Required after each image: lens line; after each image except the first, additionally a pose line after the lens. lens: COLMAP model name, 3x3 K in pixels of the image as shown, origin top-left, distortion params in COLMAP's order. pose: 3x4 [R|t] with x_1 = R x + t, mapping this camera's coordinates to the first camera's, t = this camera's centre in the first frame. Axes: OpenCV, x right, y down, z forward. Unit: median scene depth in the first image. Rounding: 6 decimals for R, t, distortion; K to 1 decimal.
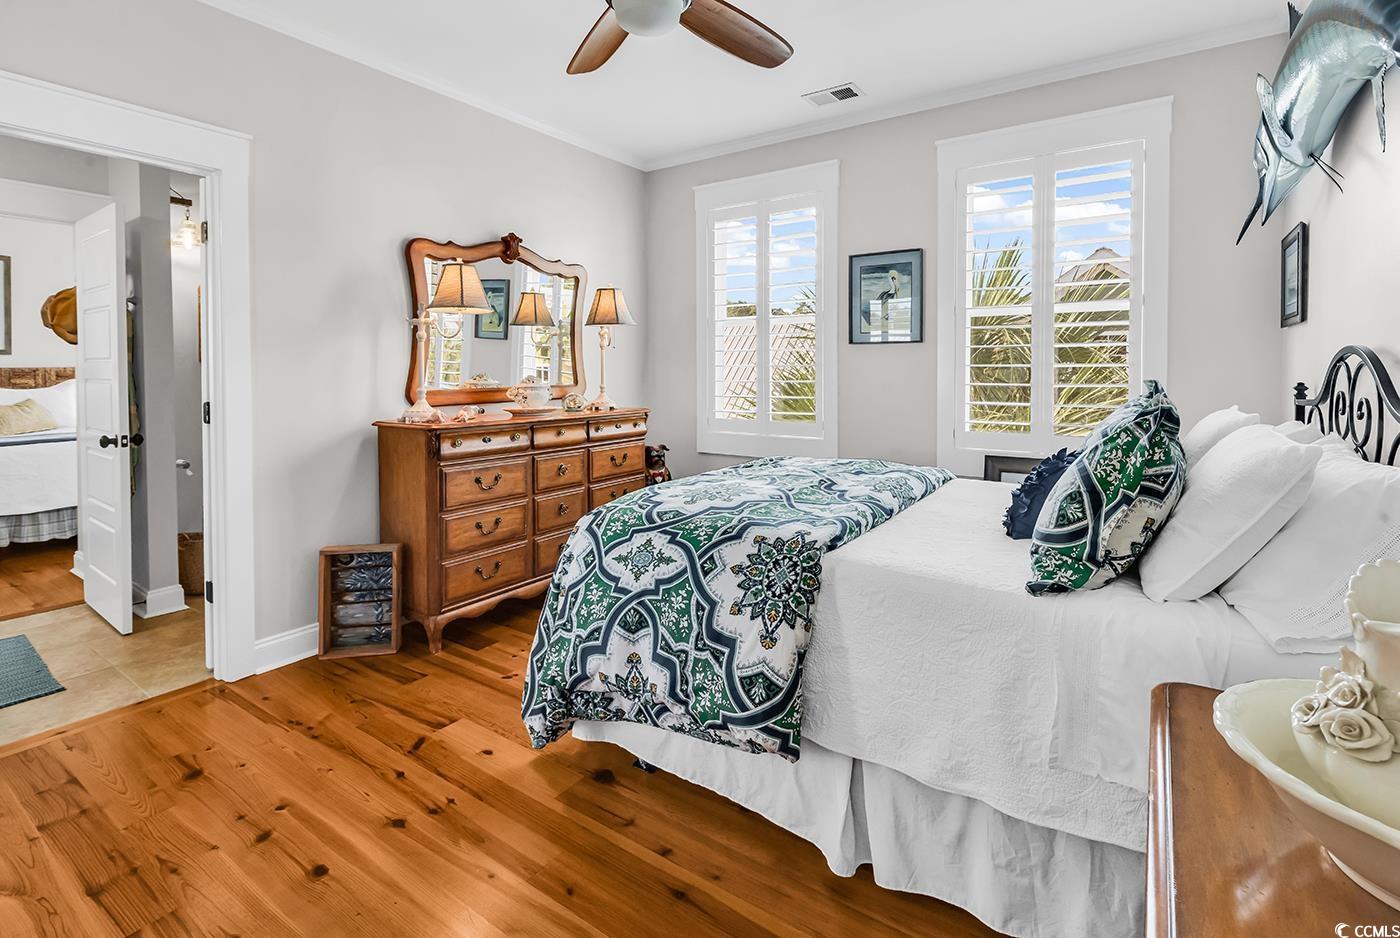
lens RADIAL K [[668.7, 0, 709.4], [0, 668.7, 384.9], [0, 0, 1]] dist [0.002958, 0.000694]
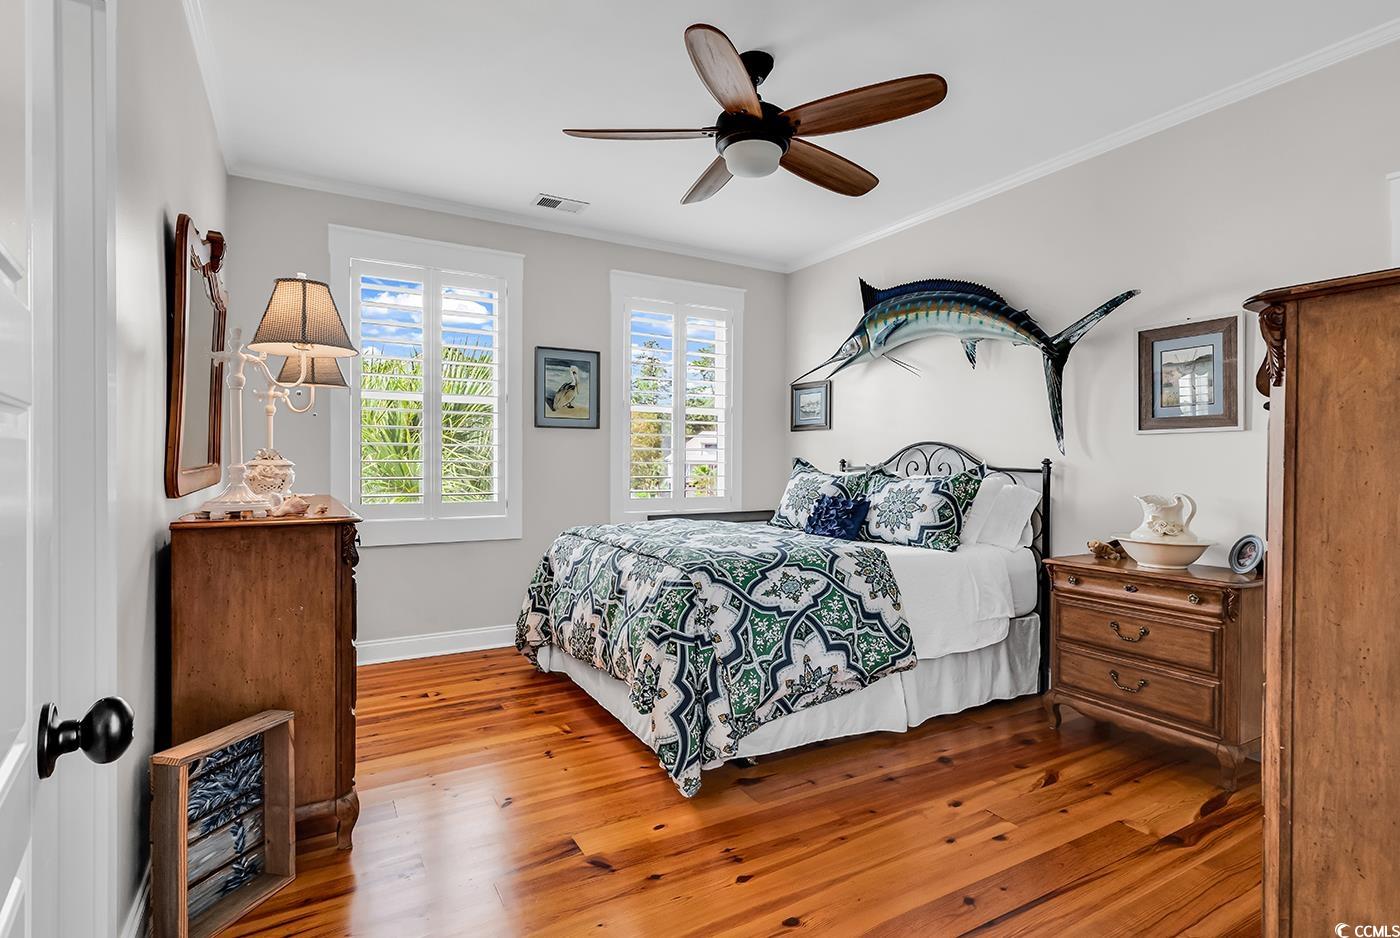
lens RADIAL K [[668.7, 0, 699.3], [0, 668.7, 463.7], [0, 0, 1]] dist [0.002958, 0.000694]
pose [[0.441280, 0.003008, 0.897364, -1.340193], [0.013007, 0.999868, -0.009747, 0.028282], [-0.897275, 0.015973, 0.441183, 0.568728]]
